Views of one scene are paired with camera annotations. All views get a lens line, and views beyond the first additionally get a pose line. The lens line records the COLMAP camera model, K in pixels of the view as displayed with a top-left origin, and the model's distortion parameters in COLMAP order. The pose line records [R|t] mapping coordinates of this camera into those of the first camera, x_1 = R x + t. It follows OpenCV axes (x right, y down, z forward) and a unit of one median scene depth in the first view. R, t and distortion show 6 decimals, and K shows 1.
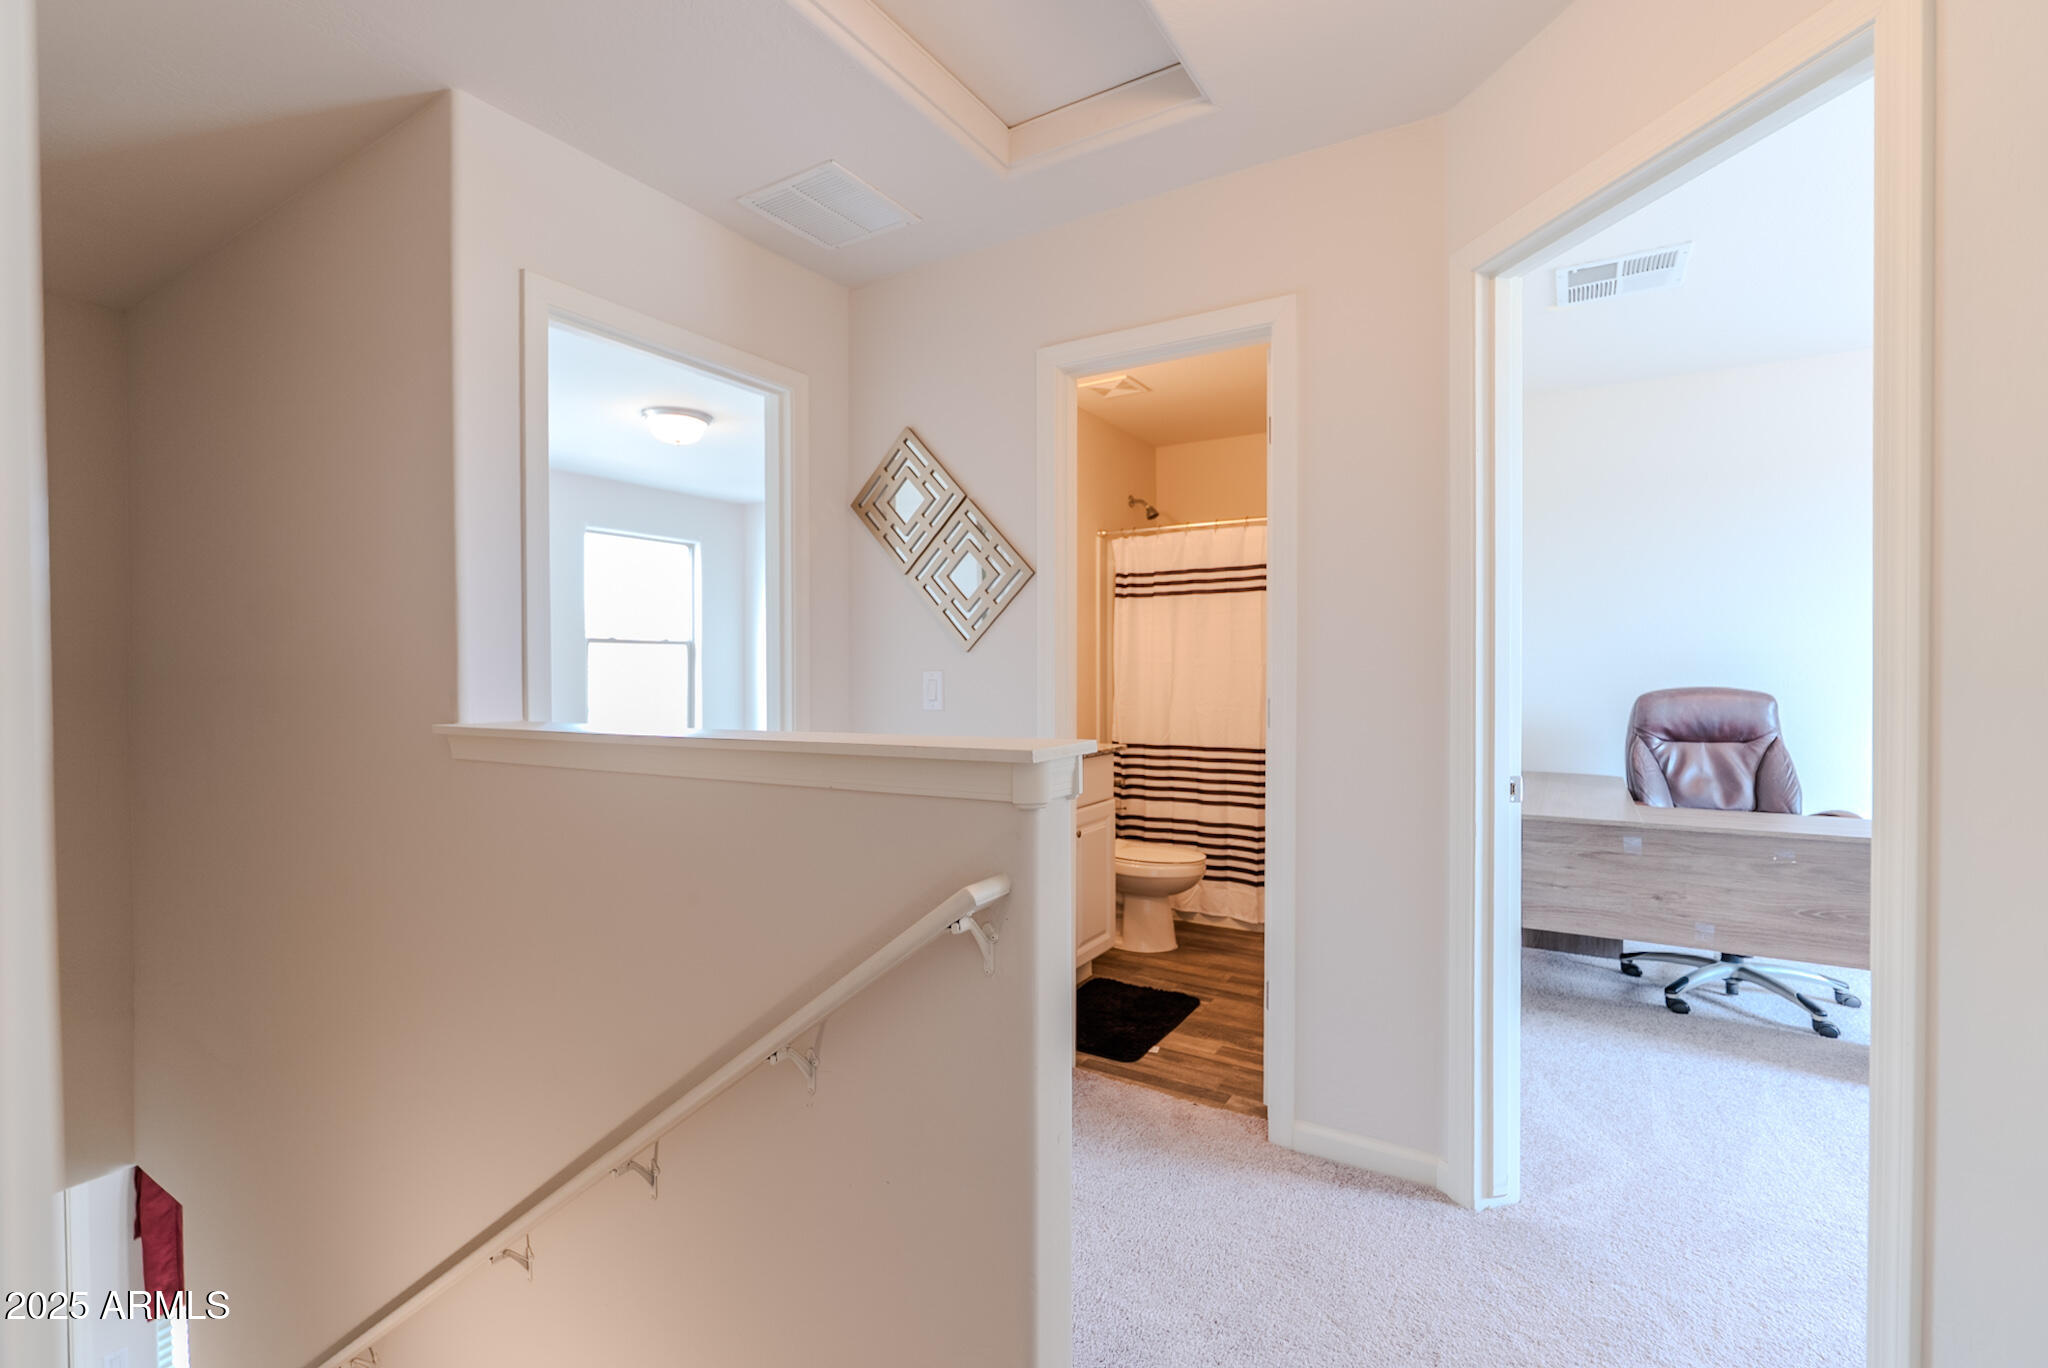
lens RADIAL K [[901.4, 0, 1022.7], [0, 901.4, 680.3], [0, 0, 1]] dist [-0.007283, 0.000471]
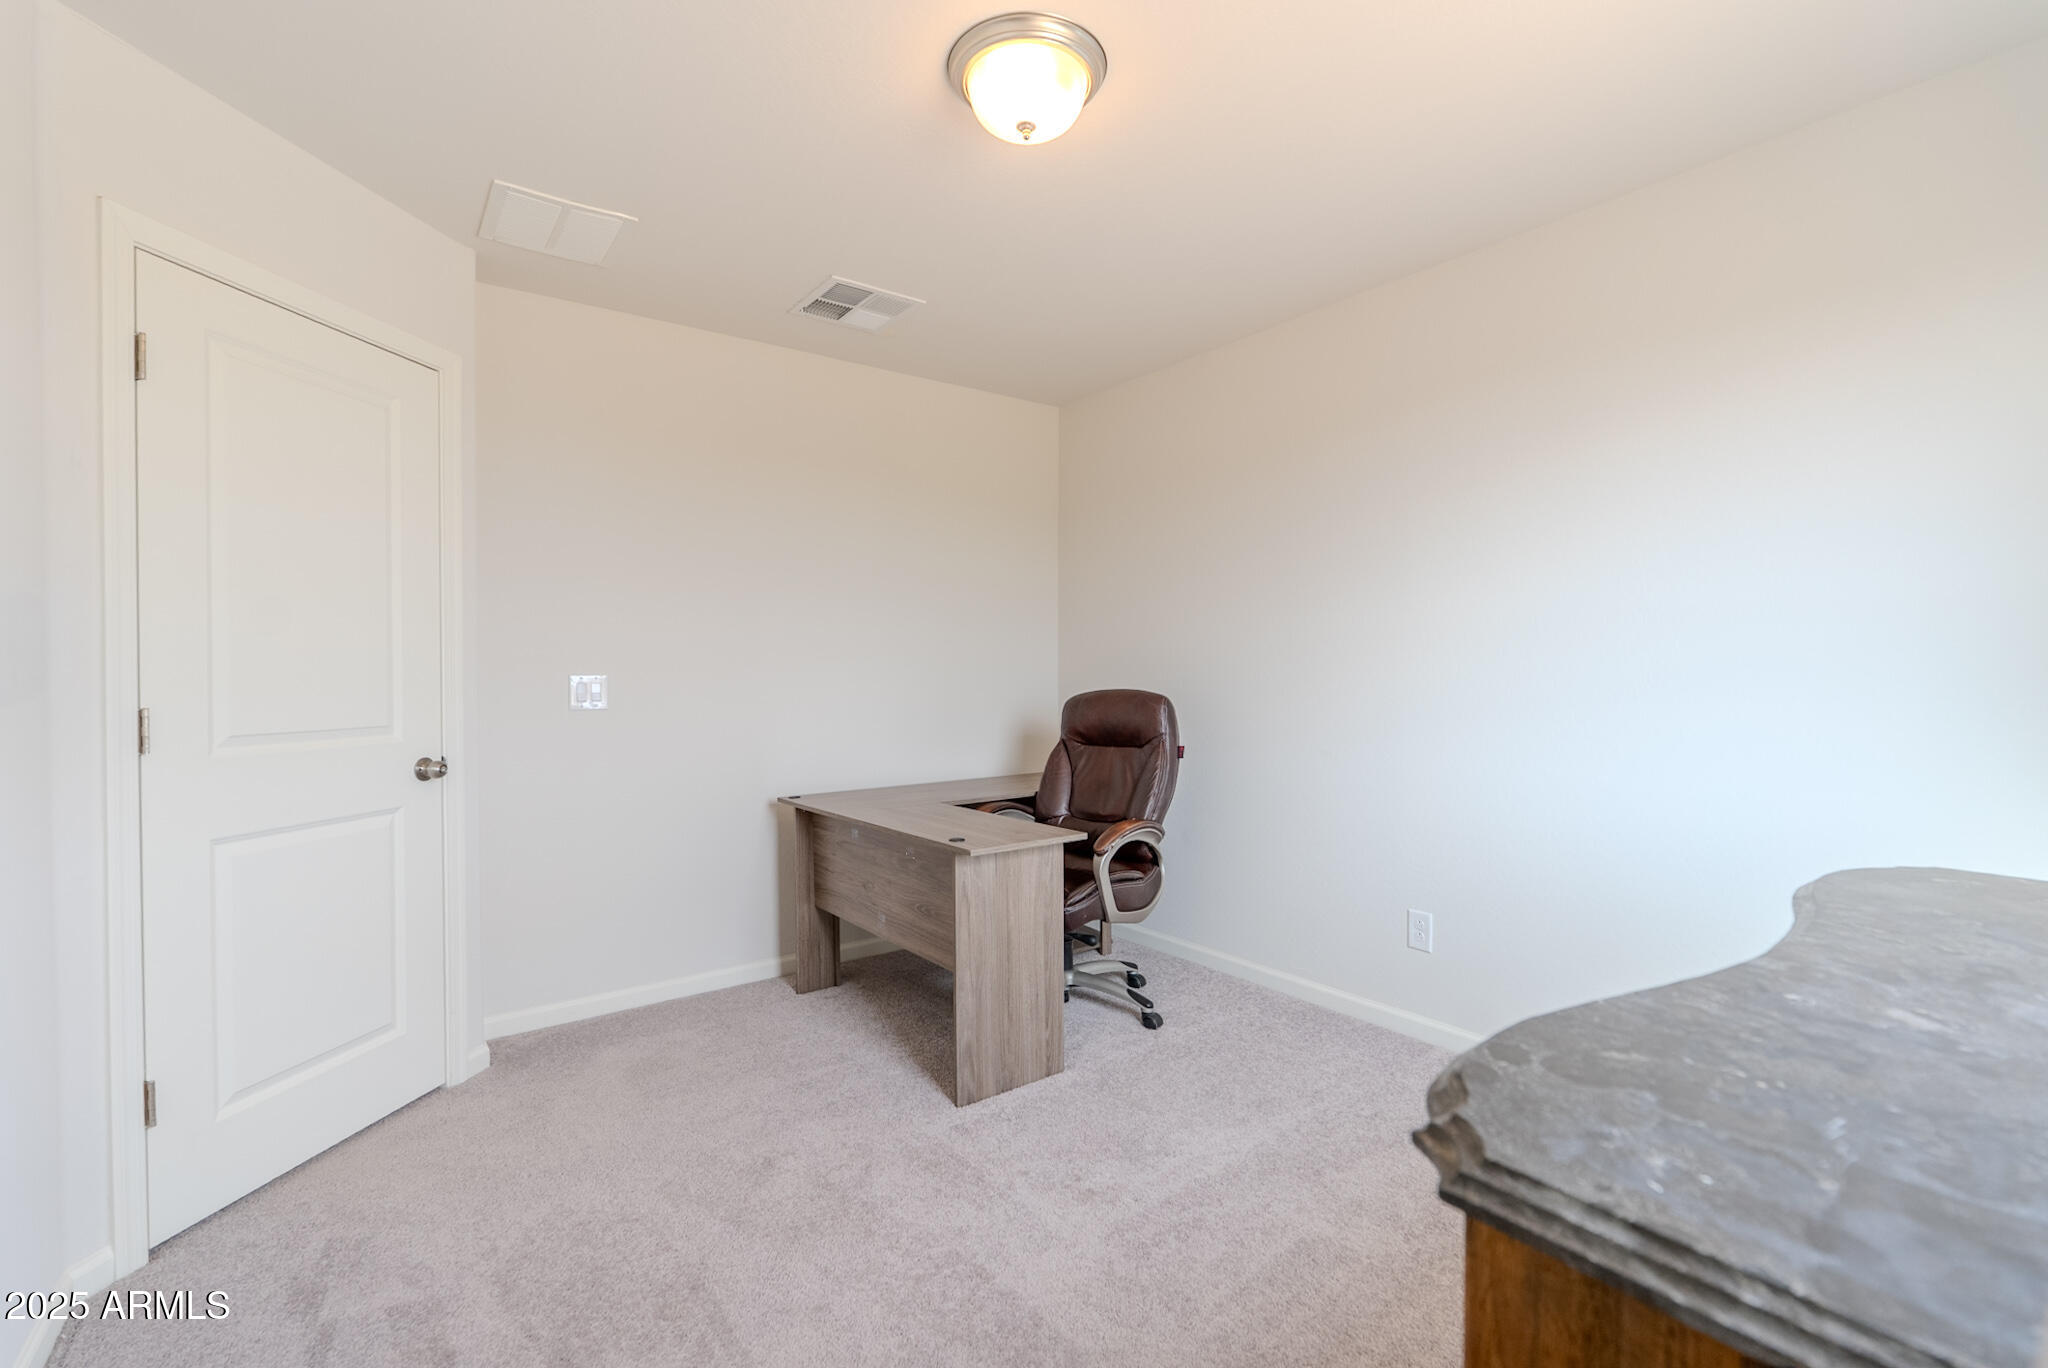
lens RADIAL K [[901.4, 0, 1022.7], [0, 901.4, 680.3], [0, 0, 1]] dist [-0.007283, 0.000471]
pose [[0.926760, -0.000549, -0.375655, 1.050511], [-0.001045, 0.999991, -0.004041, 0.000553], [0.375654, 0.004138, 0.926751, 0.059834]]
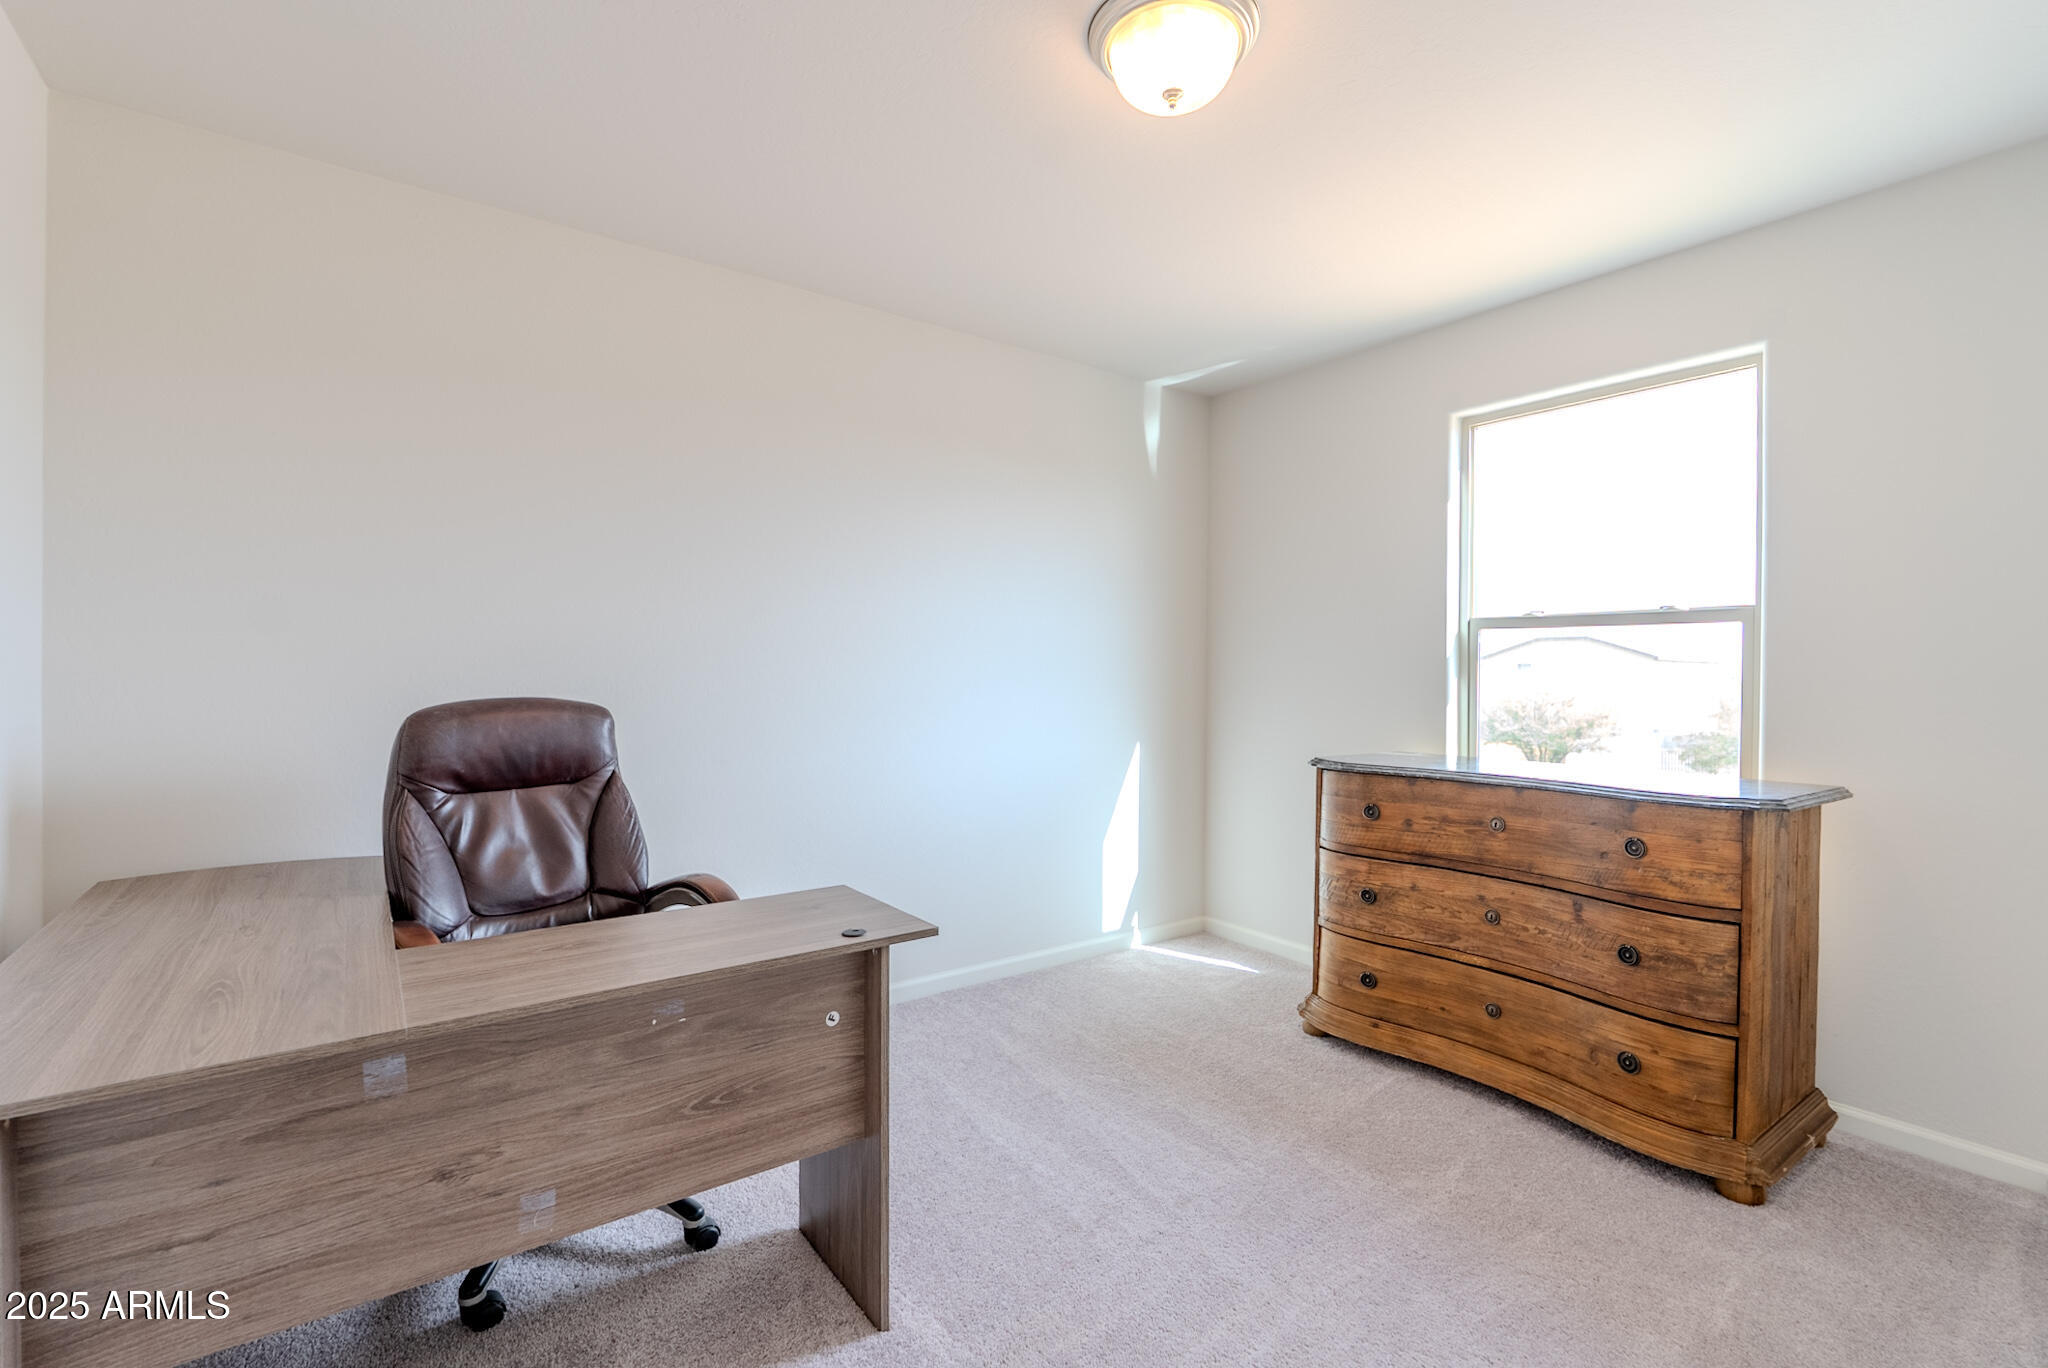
lens RADIAL K [[901.4, 0, 1022.7], [0, 901.4, 680.3], [0, 0, 1]] dist [-0.007283, 0.000471]
pose [[0.373470, -0.003445, 0.927636, 0.326500], [0.002907, 0.999993, 0.002544, -0.005384], [-0.927638, 0.001747, 0.373477, 0.459337]]
